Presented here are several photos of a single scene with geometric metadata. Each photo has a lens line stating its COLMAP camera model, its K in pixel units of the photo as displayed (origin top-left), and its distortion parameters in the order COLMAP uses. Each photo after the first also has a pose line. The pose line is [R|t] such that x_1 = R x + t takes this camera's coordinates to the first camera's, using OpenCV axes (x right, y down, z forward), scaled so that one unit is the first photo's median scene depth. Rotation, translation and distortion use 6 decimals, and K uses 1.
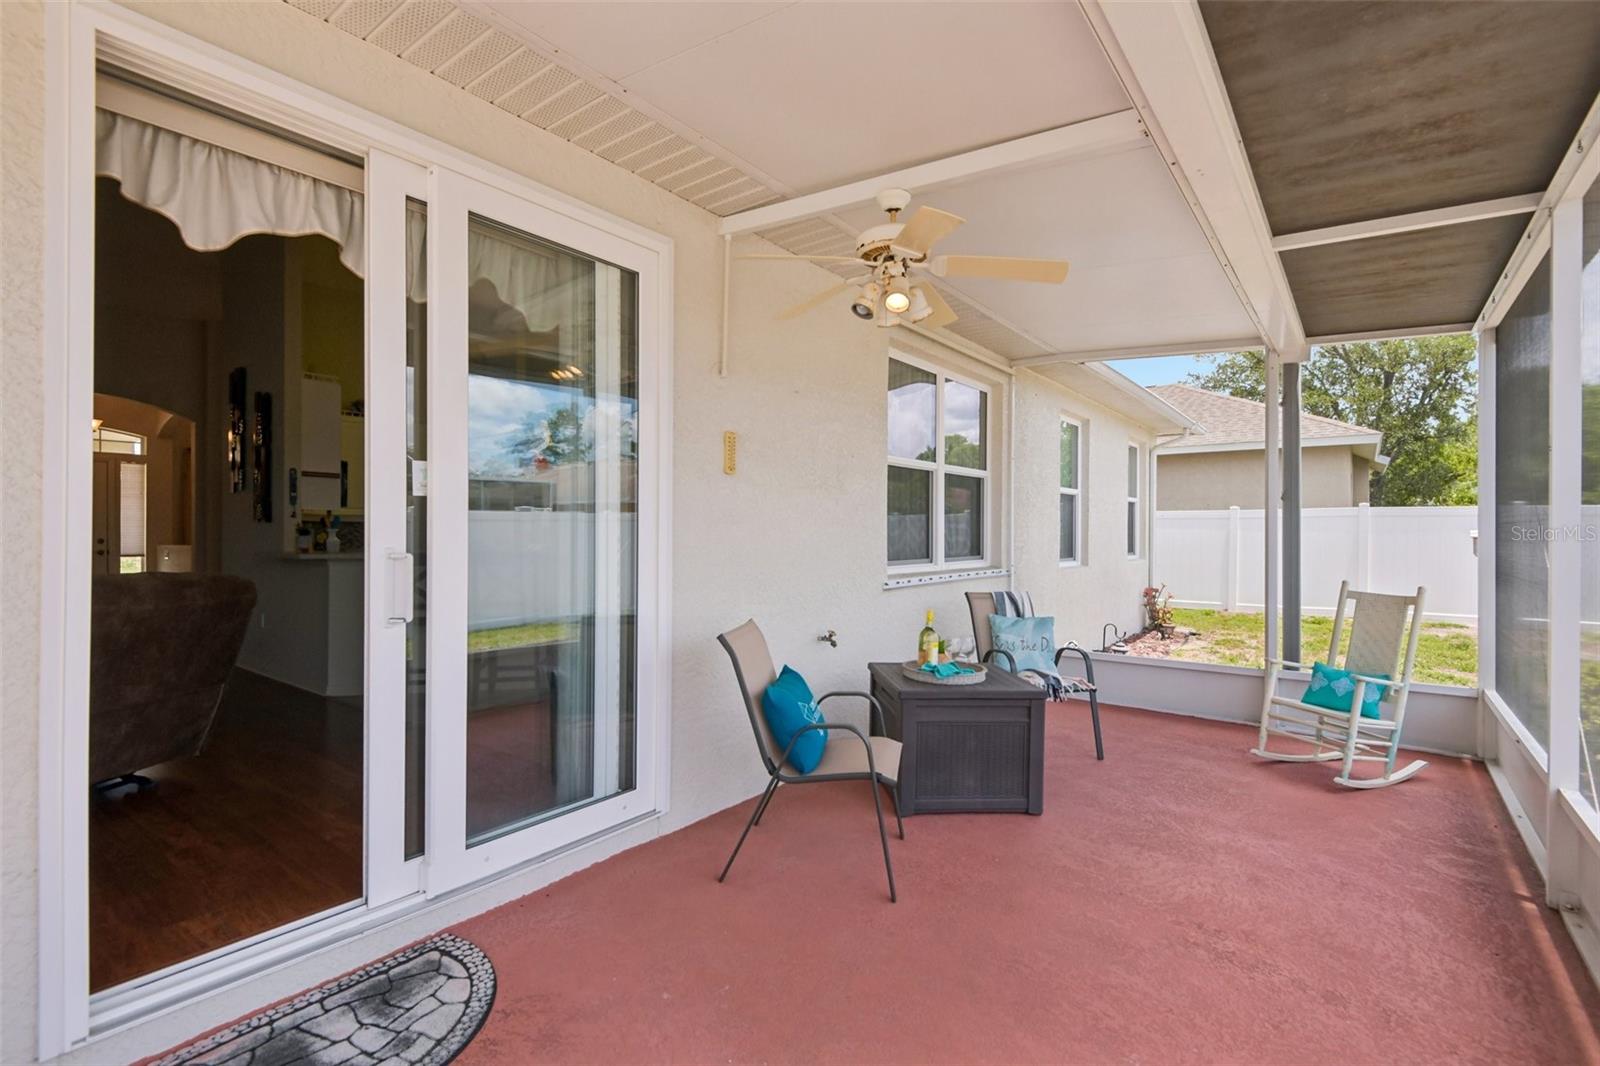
lens RADIAL K [[742.2, 0, 807.9], [0, 742.2, 535.6], [0, 0, 1]] dist [0.034525, -0.024481]
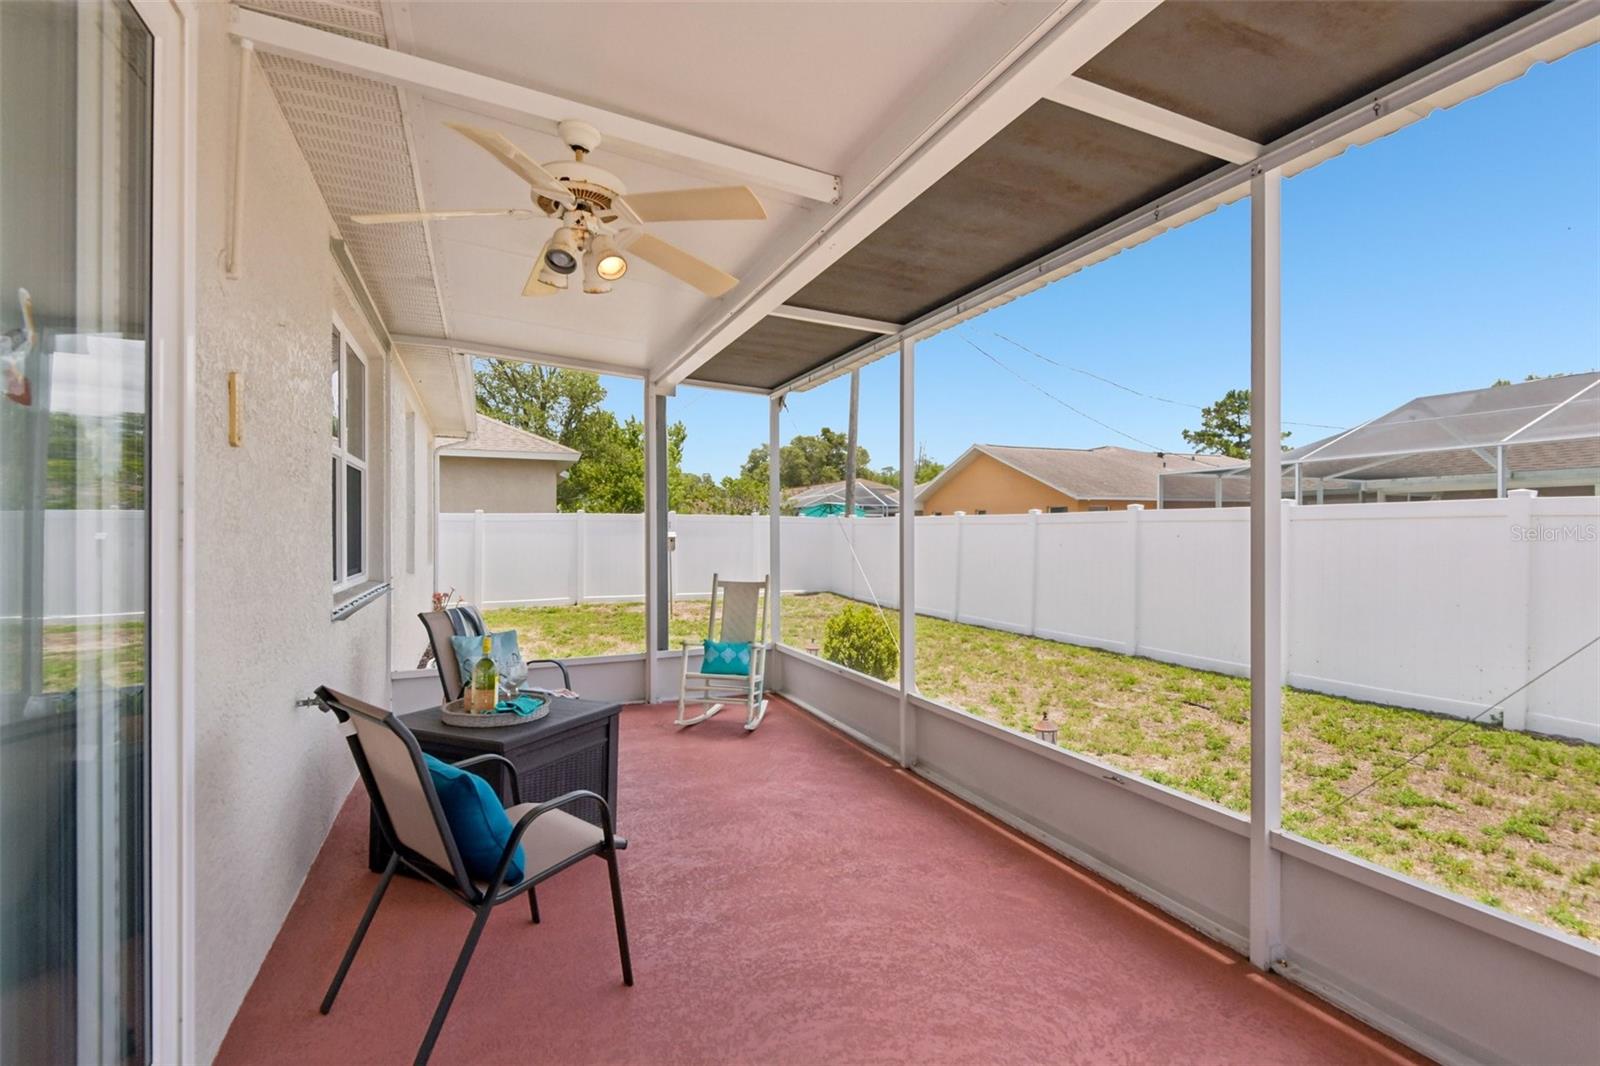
lens RADIAL K [[732.3, 0, 800.0], [0, 732.3, 533.0], [0, 0, 1]] dist [0.031227, -0.026234]
pose [[0.485914, -0.005657, 0.873988, -0.367218], [0.008766, 0.999960, 0.001599, -0.011670], [-0.873963, 0.006884, 0.485944, 0.308122]]
